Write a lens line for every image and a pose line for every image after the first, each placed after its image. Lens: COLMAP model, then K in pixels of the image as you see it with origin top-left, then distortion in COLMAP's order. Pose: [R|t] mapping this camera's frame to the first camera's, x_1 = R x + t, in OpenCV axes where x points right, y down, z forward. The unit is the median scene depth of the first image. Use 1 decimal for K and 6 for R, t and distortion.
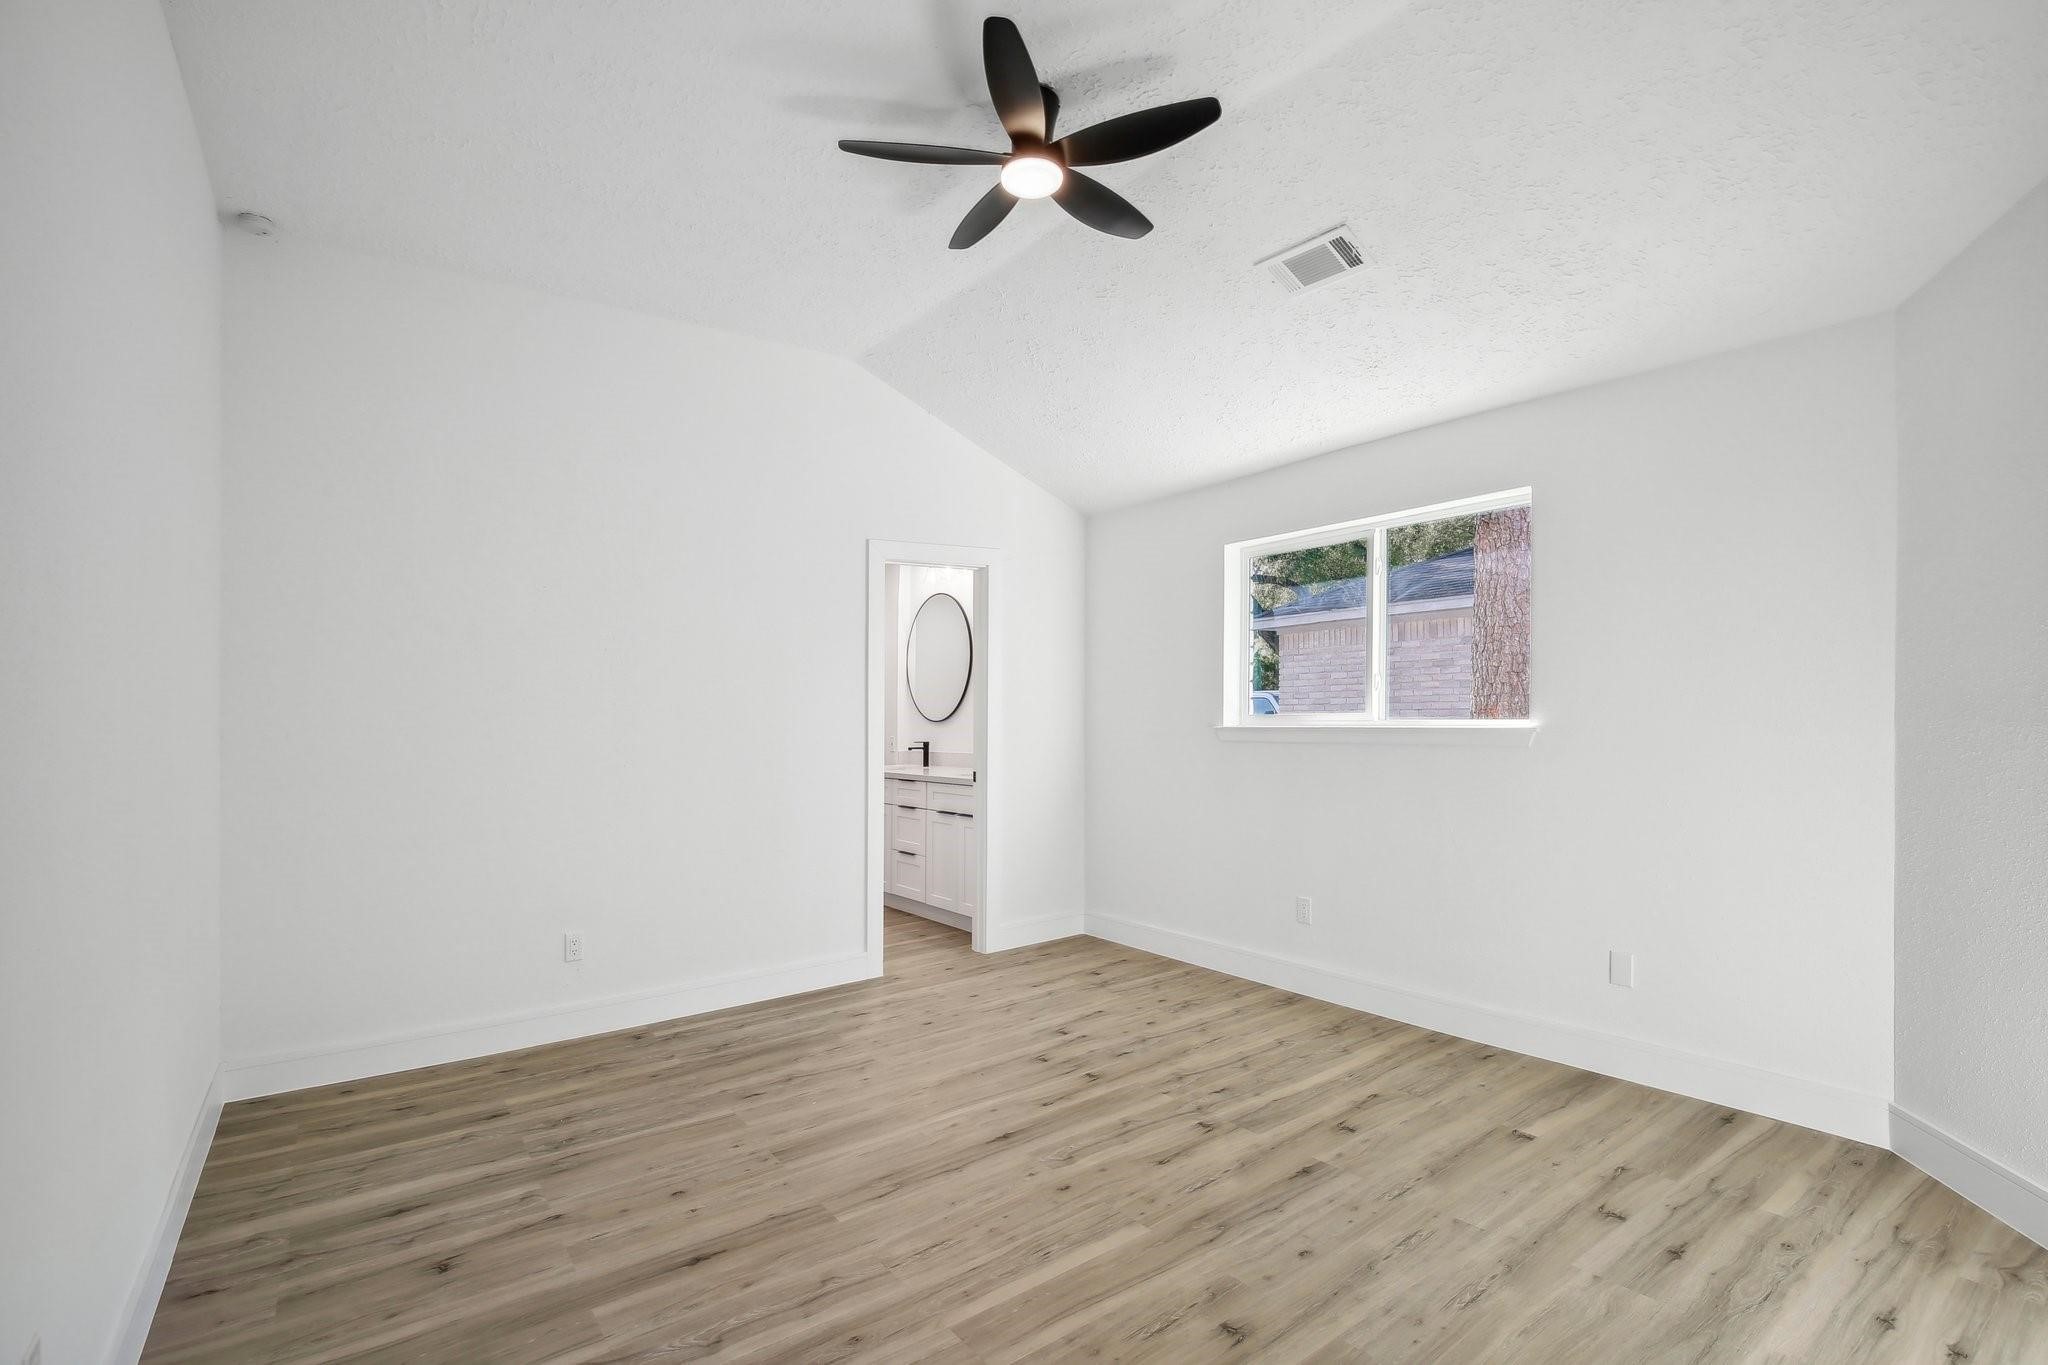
lens RADIAL K [[954.1, 0, 1034.5], [0, 954.1, 673.5], [0, 0, 1]] dist [-0.015462, 0.006221]
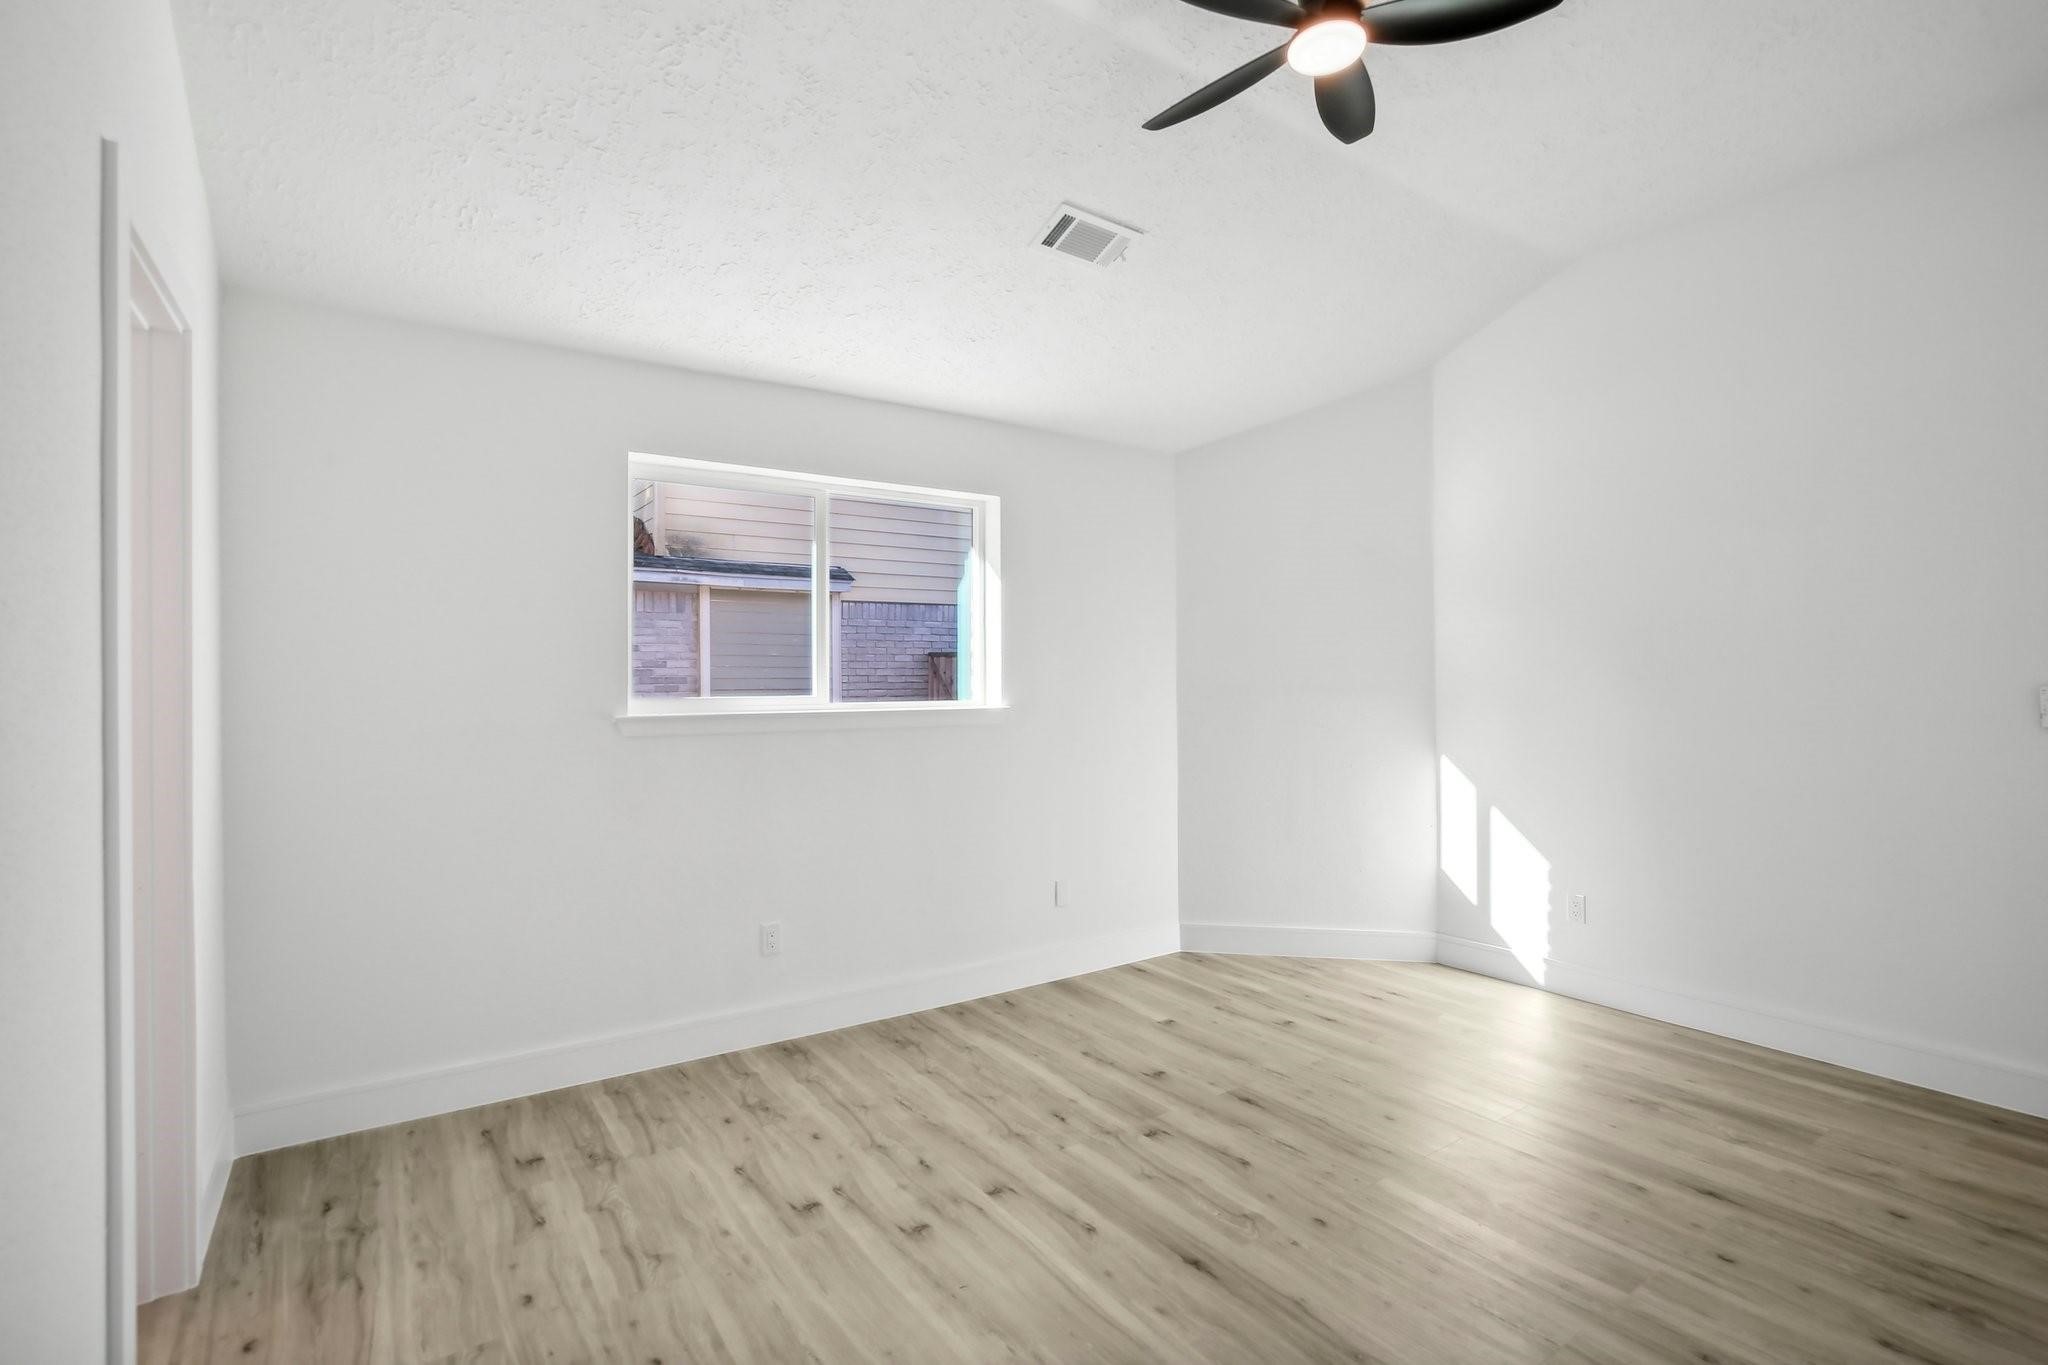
lens RADIAL K [[954.1, 0, 1029.7], [0, 954.1, 691.8], [0, 0, 1]] dist [-0.015462, 0.006221]
pose [[0.047228, 0.019698, 0.998690, -0.715509], [-0.029218, 0.999405, -0.018330, 0.064947], [-0.998457, -0.028314, 0.047776, 1.032725]]
